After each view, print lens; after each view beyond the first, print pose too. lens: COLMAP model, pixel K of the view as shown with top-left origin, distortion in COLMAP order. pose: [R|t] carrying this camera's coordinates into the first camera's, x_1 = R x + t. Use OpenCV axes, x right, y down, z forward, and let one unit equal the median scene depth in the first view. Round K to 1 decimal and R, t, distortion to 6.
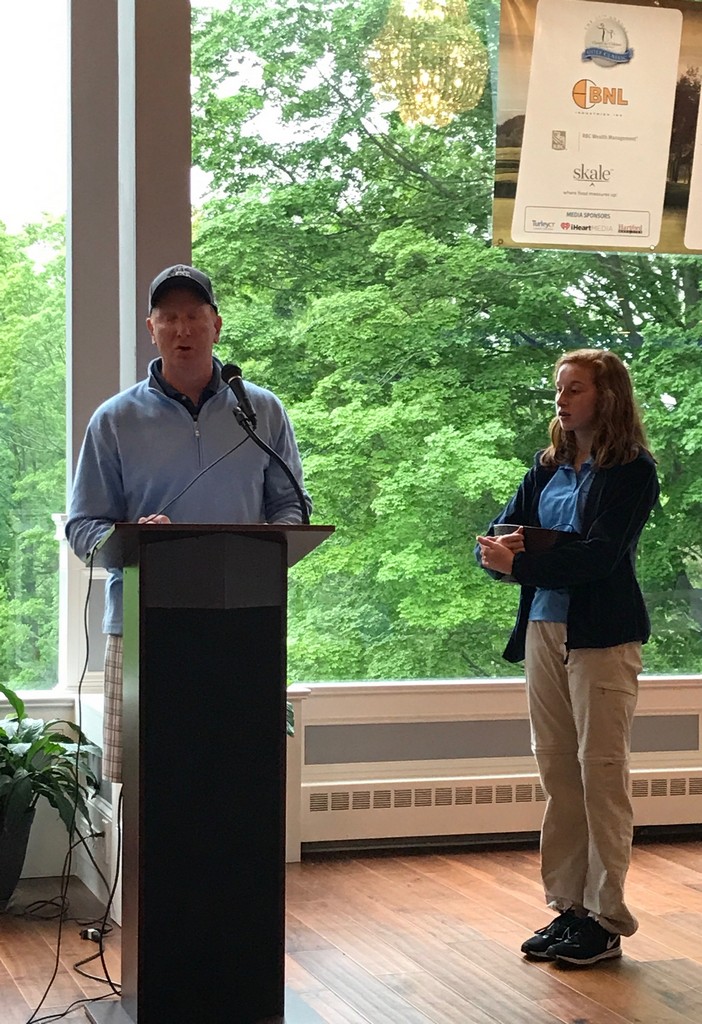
lens RADIAL K [[2025.6, 0, 351.0], [0, 2025.6, 512.0], [0, 0, 1]] dist [-0.002216, -0.000659]
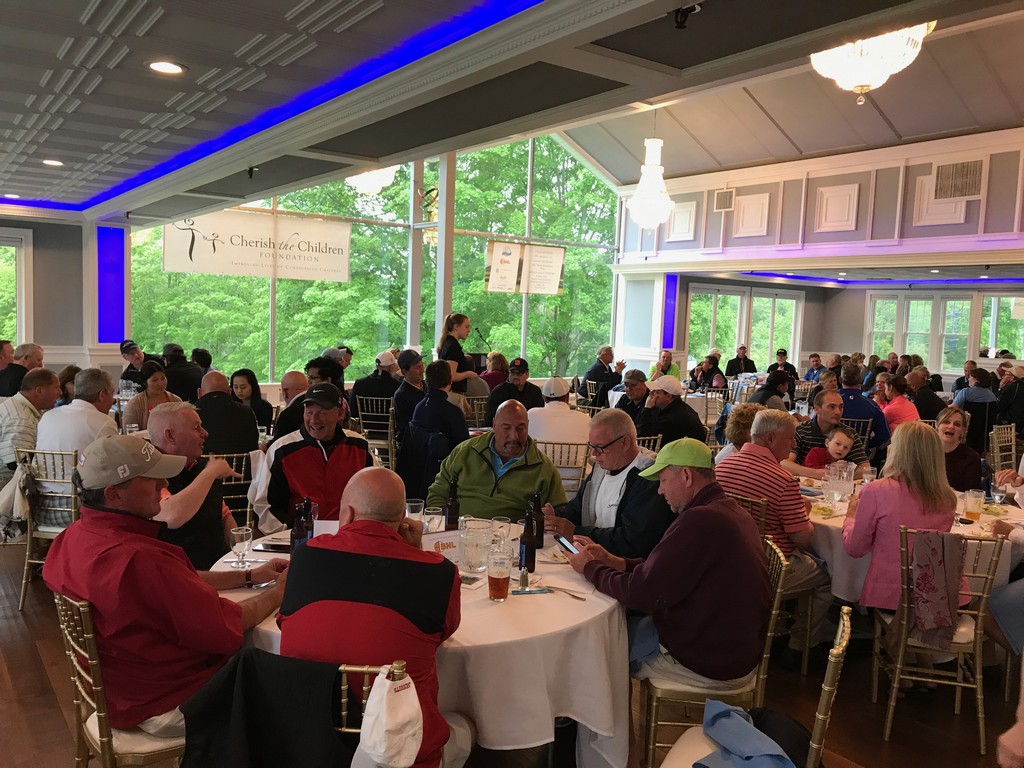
lens RADIAL K [[840.2, 0, 512.0], [0, 840.2, 384.0], [0, 0, 1]] dist [-0.000411, -0.000050]
pose [[0.950815, 0.000170, 0.309760, -0.138817], [-0.024953, 0.996792, 0.076046, -0.017397], [-0.308753, -0.080035, 0.947769, -0.274307]]
